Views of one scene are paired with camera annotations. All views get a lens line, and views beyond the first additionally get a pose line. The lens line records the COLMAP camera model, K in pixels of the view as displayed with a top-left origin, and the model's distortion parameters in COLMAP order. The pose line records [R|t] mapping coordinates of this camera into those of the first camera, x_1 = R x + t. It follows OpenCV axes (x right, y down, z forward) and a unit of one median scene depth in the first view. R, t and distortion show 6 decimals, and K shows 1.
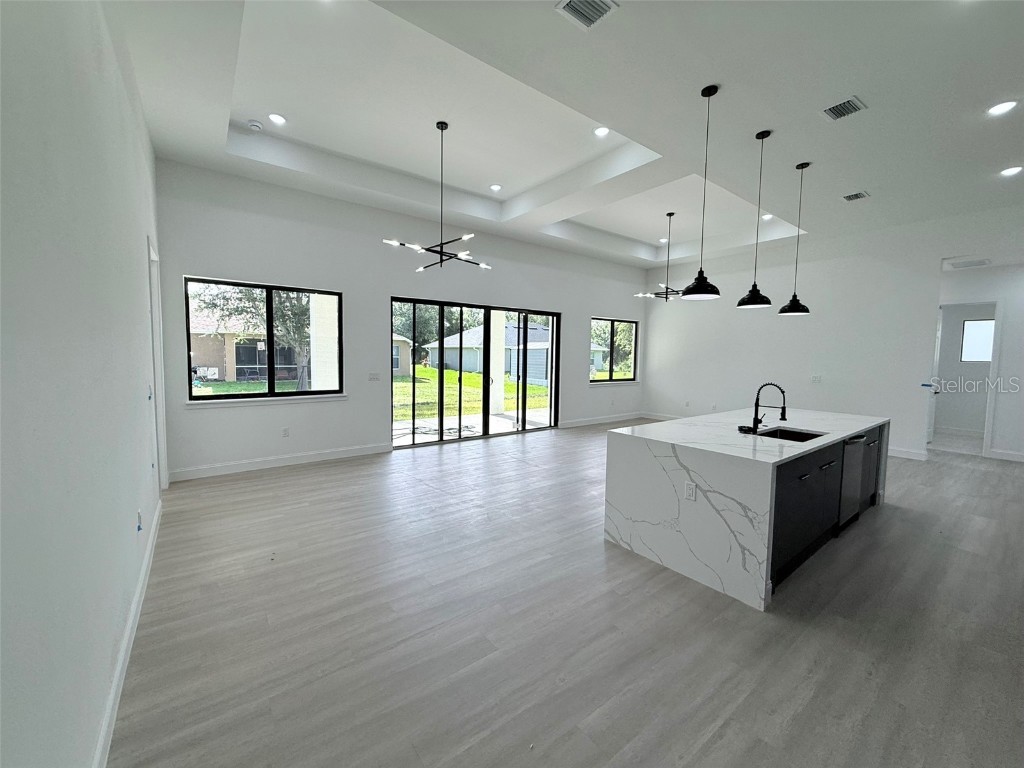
lens RADIAL K [[407.6, 0, 508.1], [0, 407.6, 380.7], [0, 0, 1]] dist [0.000113, 0.000104]
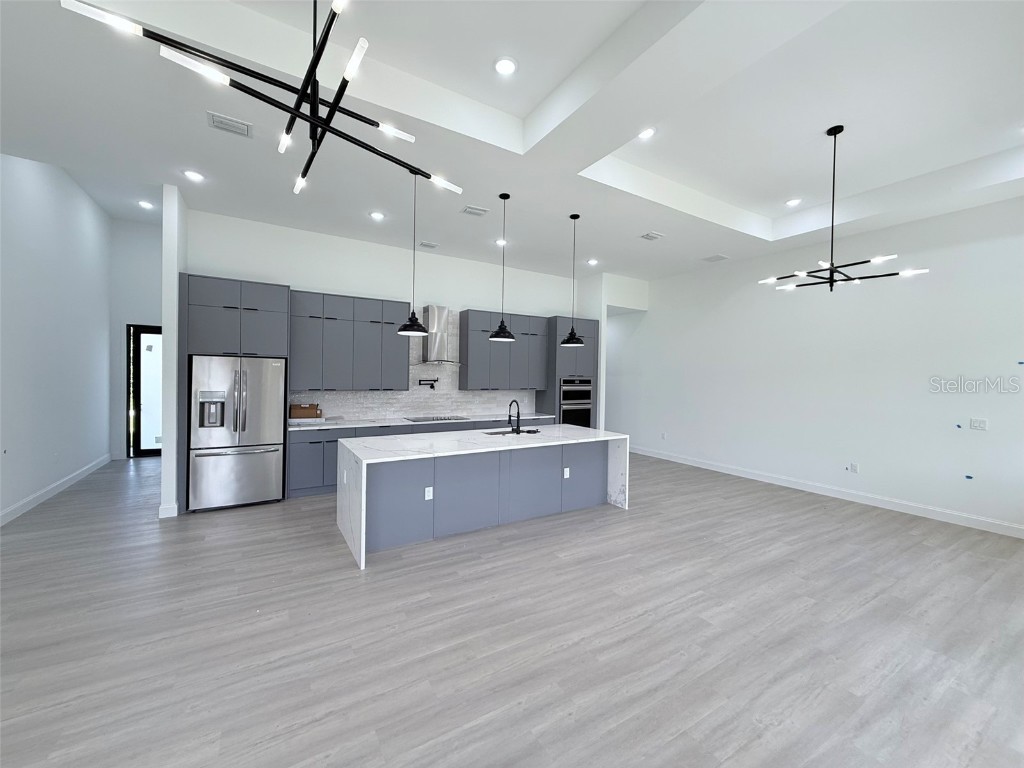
lens RADIAL K [[408.4, 0, 510.1], [0, 408.4, 379.9], [0, 0, 1]] dist [-0.000043, 0.000453]
pose [[-0.994633, -0.032040, 0.098376, 0.404024], [-0.024027, 0.996376, 0.081588, -0.143578], [-0.100633, 0.078787, -0.991799, 1.886994]]
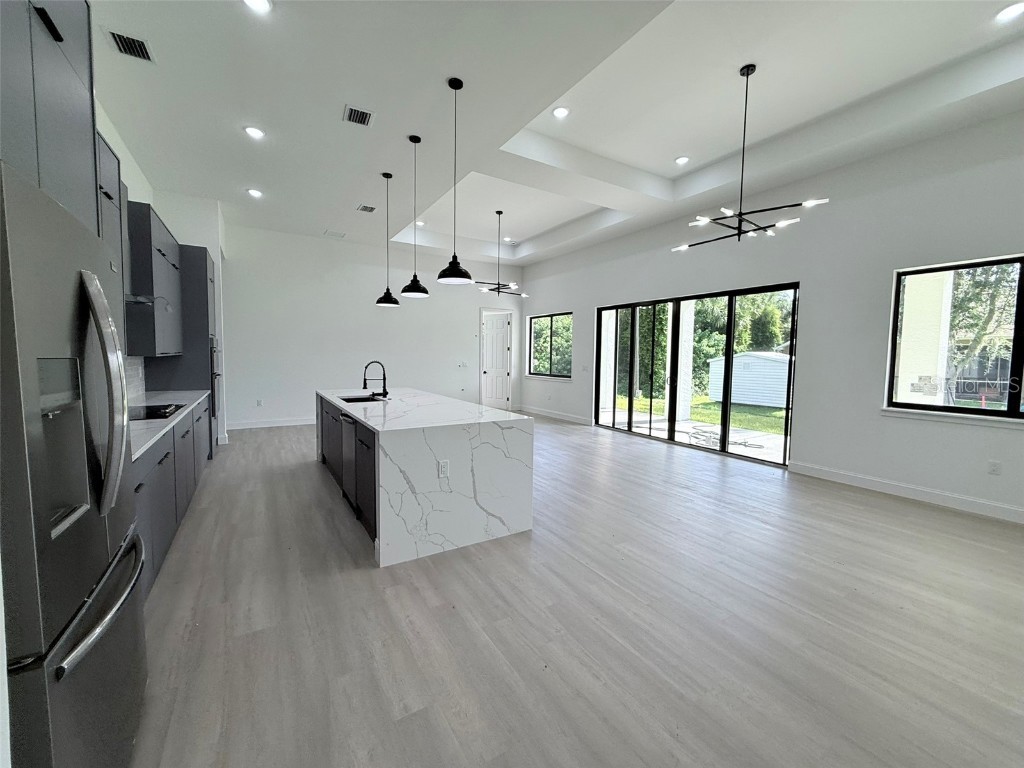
lens RADIAL K [[408.4, 0, 510.1], [0, 408.4, 379.9], [0, 0, 1]] dist [-0.000043, 0.000453]
pose [[-0.093091, 0.044844, -0.994647, 1.467110], [-0.083094, 0.995150, 0.052644, -0.030250], [0.992184, 0.087550, -0.088913, 1.196775]]
